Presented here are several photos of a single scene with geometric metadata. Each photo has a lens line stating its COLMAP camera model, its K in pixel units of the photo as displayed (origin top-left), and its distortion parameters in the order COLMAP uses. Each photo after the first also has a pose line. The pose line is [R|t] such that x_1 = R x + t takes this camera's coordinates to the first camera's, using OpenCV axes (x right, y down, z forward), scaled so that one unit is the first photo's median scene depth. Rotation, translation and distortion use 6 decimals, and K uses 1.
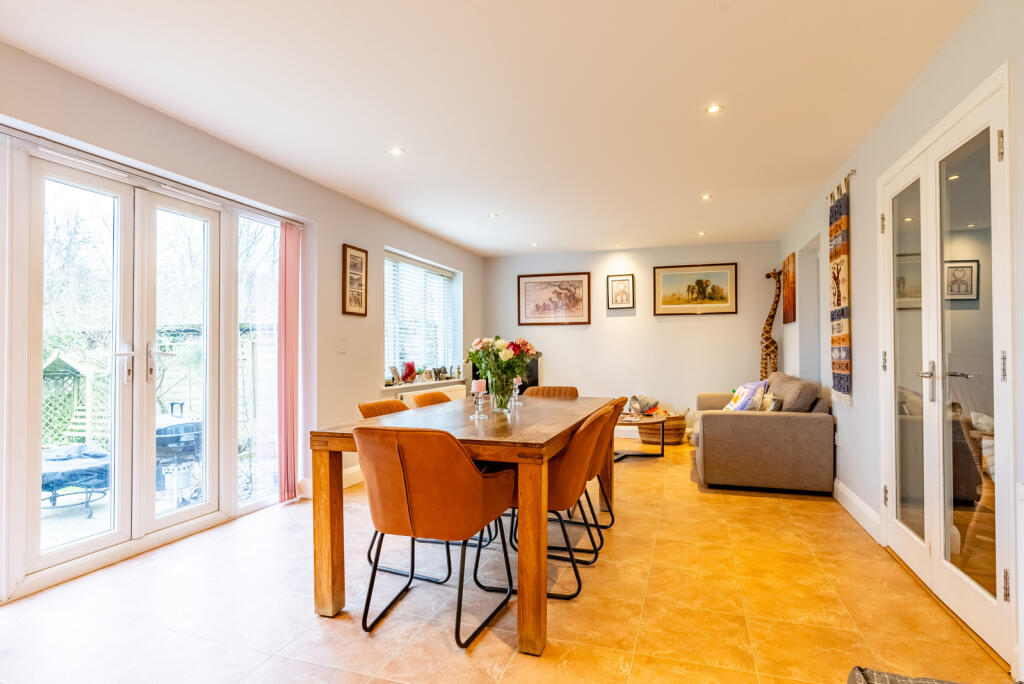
lens RADIAL K [[538.2, 0, 512.0], [0, 538.2, 342.0], [0, 0, 1]] dist [0.000722, -0.000007]
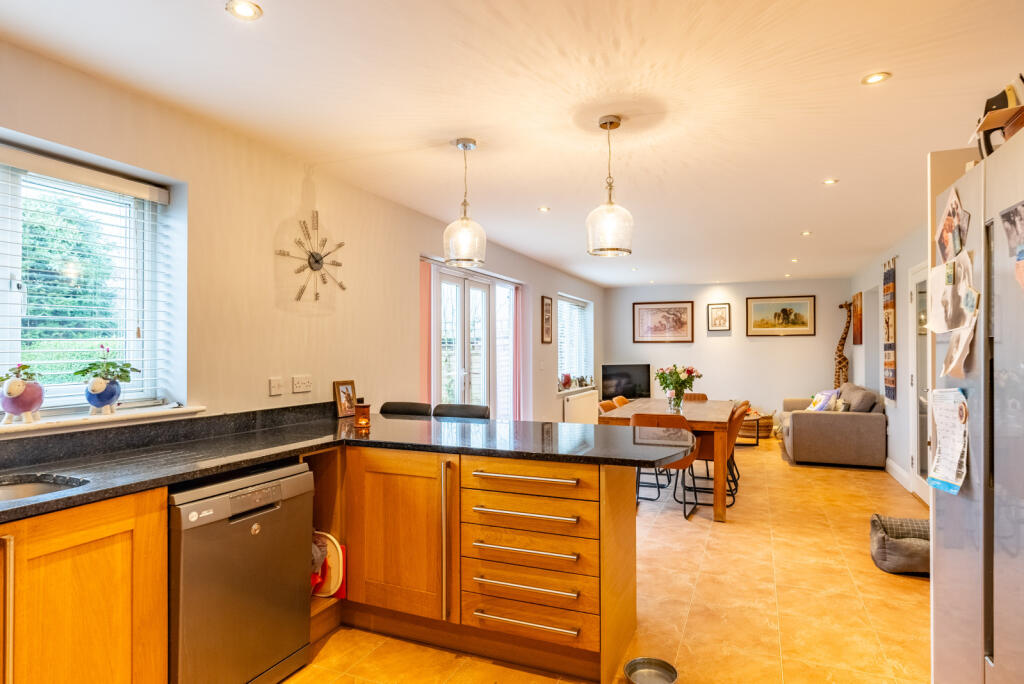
lens RADIAL K [[574.4, 0, 512.5], [0, 574.4, 344.4], [0, 0, 1]] dist [-0.000381, 0.000470]
pose [[0.996884, 0.001565, -0.078867, -0.234683], [-0.001103, 0.999982, 0.005903, -0.050258], [0.078874, -0.005798, 0.996868, -0.510688]]
